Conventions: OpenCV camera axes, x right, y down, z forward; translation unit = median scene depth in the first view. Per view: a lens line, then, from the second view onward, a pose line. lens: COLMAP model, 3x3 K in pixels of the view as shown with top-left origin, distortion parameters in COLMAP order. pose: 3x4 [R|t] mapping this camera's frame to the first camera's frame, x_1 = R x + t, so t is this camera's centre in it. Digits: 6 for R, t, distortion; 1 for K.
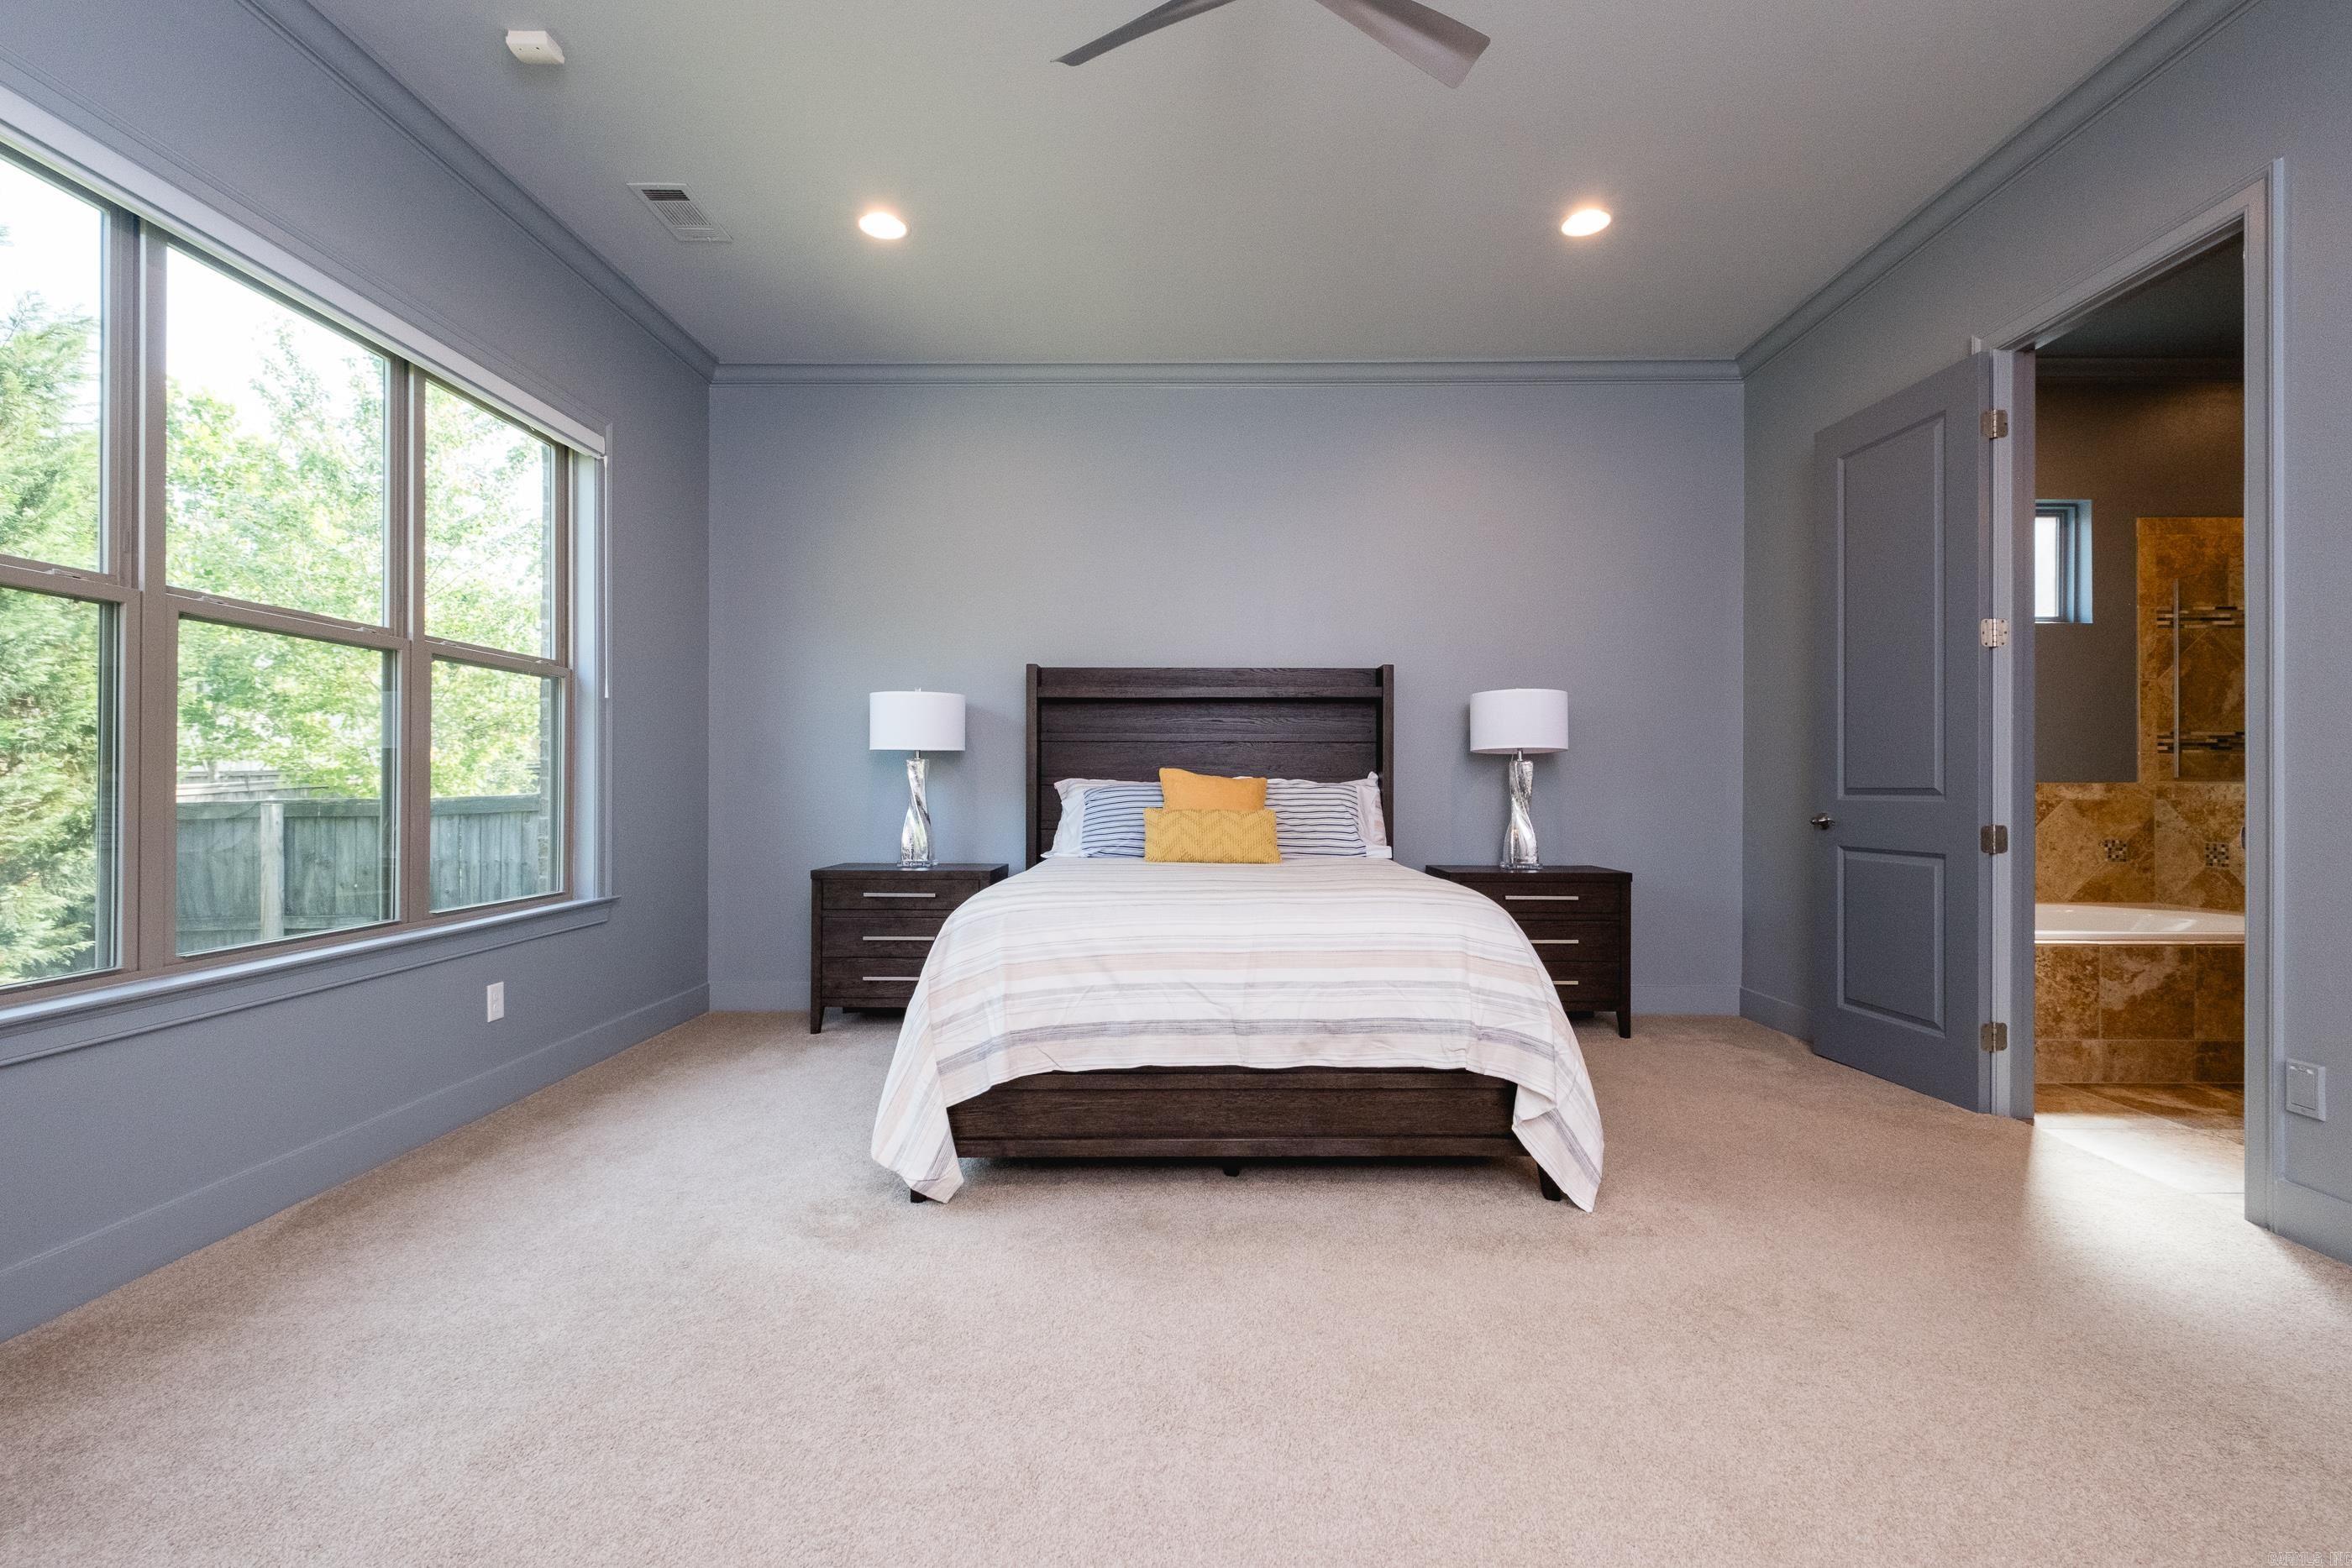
lens RADIAL K [[1040.2, 0, 1181.2], [0, 1040.2, 785.5], [0, 0, 1]] dist [0.003989, -0.002073]
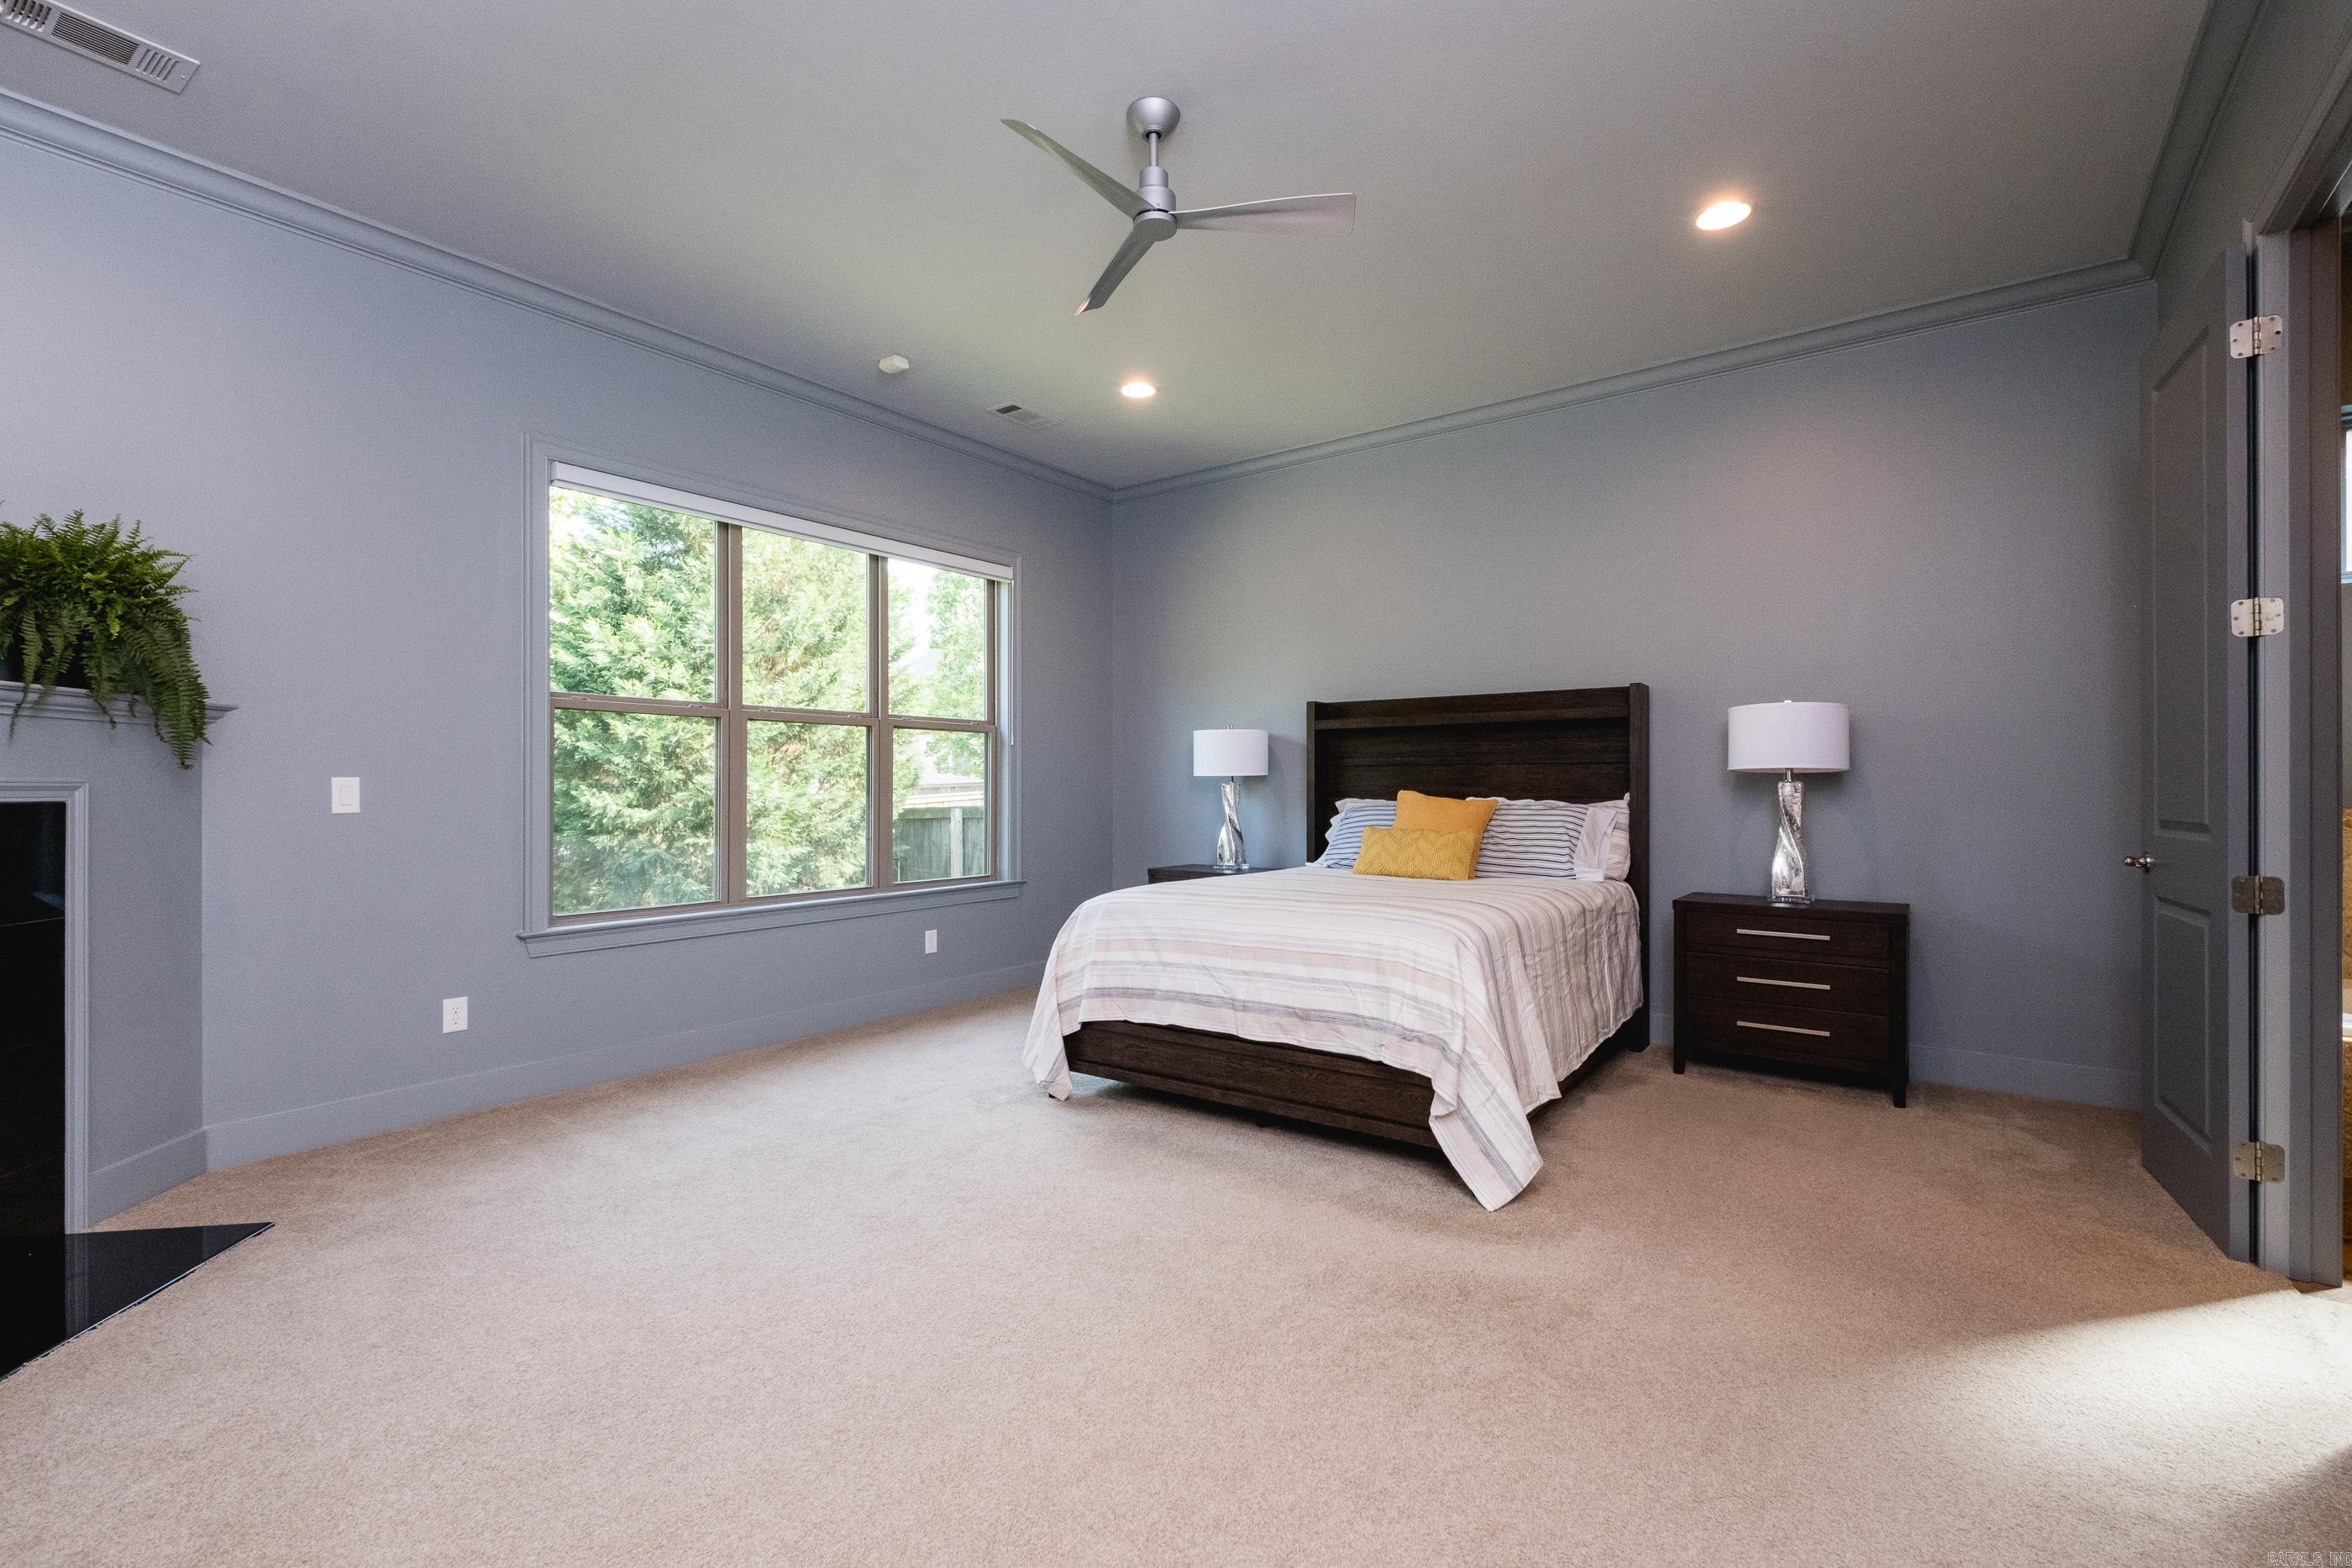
lens RADIAL K [[1040.2, 0, 1163.8], [0, 1040.2, 785.4], [0, 0, 1]] dist [0.003989, -0.002073]
pose [[0.802349, -0.003805, -0.596843, 0.580540], [0.002161, 0.999992, -0.003469, -0.024962], [0.596851, 0.001494, 0.802351, -0.059418]]
